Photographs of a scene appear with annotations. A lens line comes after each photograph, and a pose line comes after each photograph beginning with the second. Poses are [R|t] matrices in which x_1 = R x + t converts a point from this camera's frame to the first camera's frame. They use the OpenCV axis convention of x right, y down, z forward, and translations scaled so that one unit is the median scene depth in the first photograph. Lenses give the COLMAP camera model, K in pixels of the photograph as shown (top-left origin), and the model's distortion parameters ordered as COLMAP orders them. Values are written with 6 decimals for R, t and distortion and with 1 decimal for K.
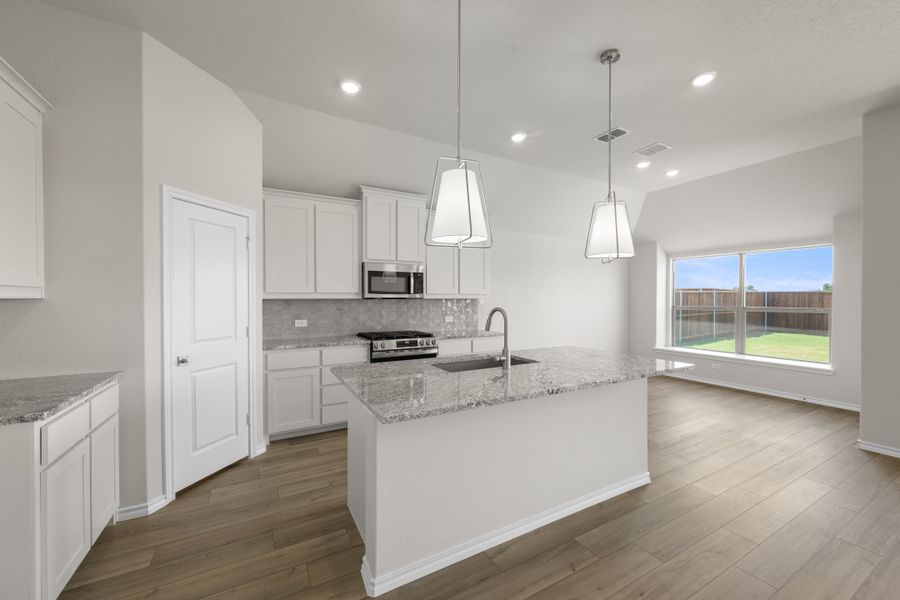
lens RADIAL K [[352.2, 0, 450.0], [0, 352.2, 300.0], [0, 0, 1]] dist [-0.000949, -0.000155]
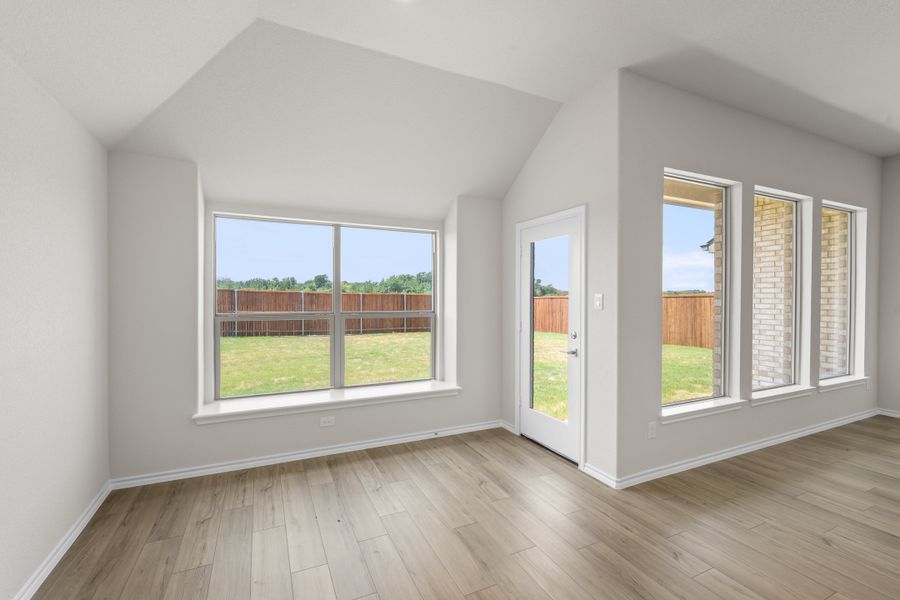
lens RADIAL K [[398.5, 0, 453.1], [0, 398.5, 300.8], [0, 0, 1]] dist [-0.000226, 0.000062]
pose [[0.057502, -0.010423, 0.998291, 0.203933], [0.000368, 0.999946, 0.010419, -0.010913], [-0.998345, -0.000232, 0.057503, 1.089984]]
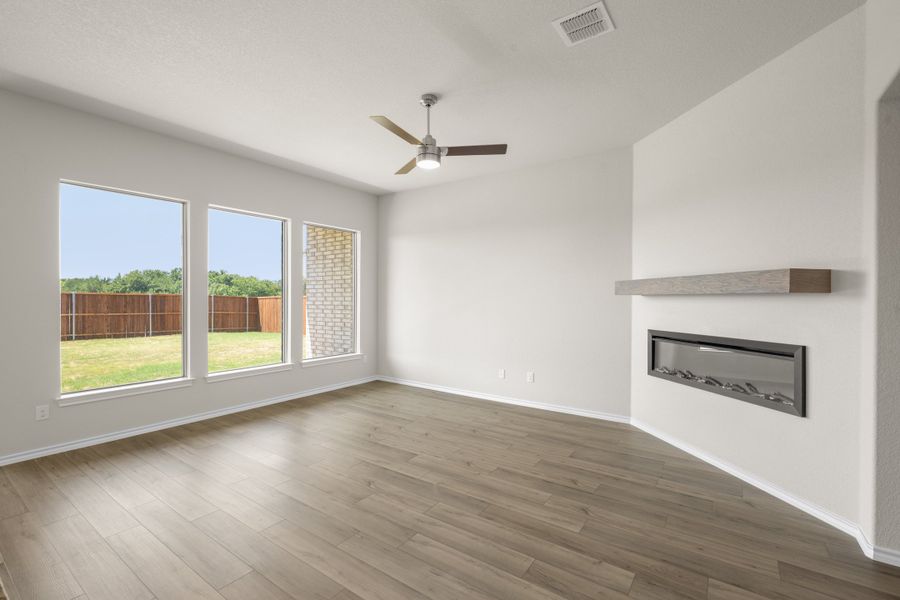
lens RADIAL K [[398.5, 0, 453.1], [0, 398.5, 300.8], [0, 0, 1]] dist [-0.000226, 0.000062]
pose [[-0.437634, -0.007411, 0.899123, -0.168442], [-0.002160, 0.999972, 0.007191, 0.000513], [-0.899151, 0.001205, -0.437638, 0.313987]]
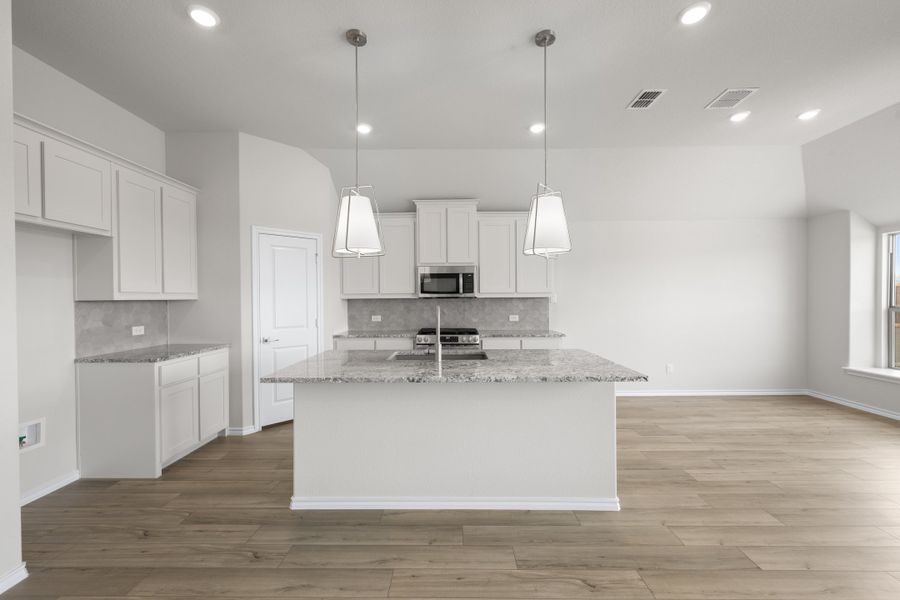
lens RADIAL K [[368.5, 0, 450.0], [0, 368.5, 300.0], [0, 0, 1]] dist [0.000724, -0.000053]
pose [[0.867434, -0.003378, -0.497541, 0.445684], [0.005196, 0.999984, 0.002271, -0.000056], [0.497526, -0.004555, 0.867437, 0.013268]]
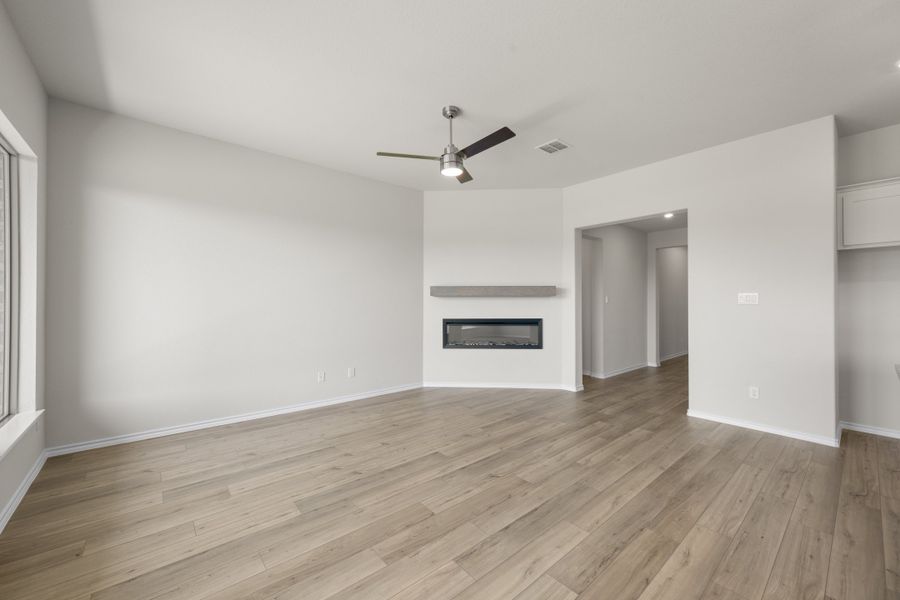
lens RADIAL K [[355.4, 0, 450.0], [0, 355.4, 300.0], [0, 0, 1]] dist [-0.000284, -0.000106]
pose [[-0.980470, -0.002170, -0.196655, 0.791871], [-0.002080, 0.999998, -0.000664, 0.008670], [0.196656, -0.000242, -0.980472, 0.786464]]
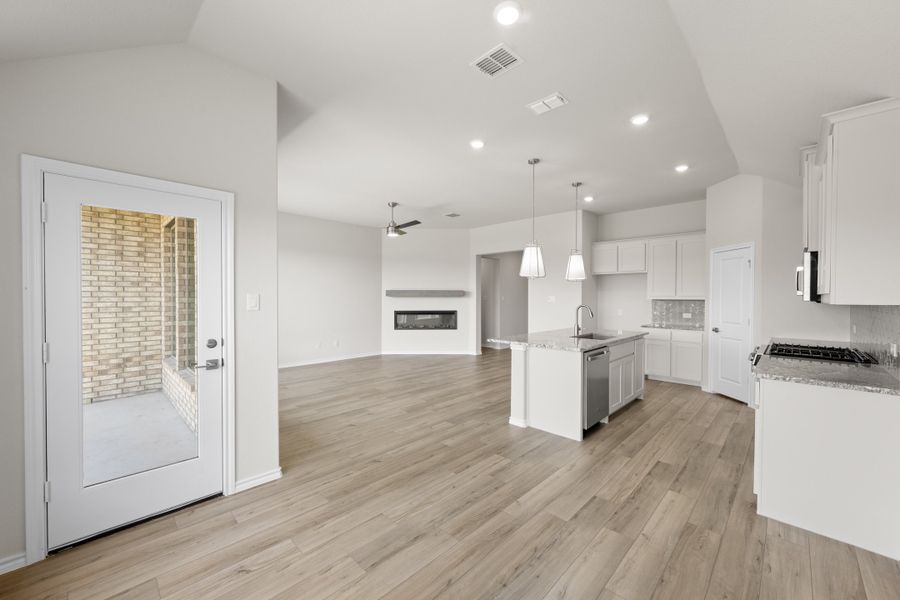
lens RADIAL K [[352.2, 0, 450.0], [0, 352.2, 300.0], [0, 0, 1]] dist [-0.000949, -0.000155]
pose [[-0.958590, -0.000517, -0.284790, 0.833617], [-0.004622, 0.999895, 0.013742, -0.016078], [0.284753, 0.014489, -0.958492, 1.590067]]
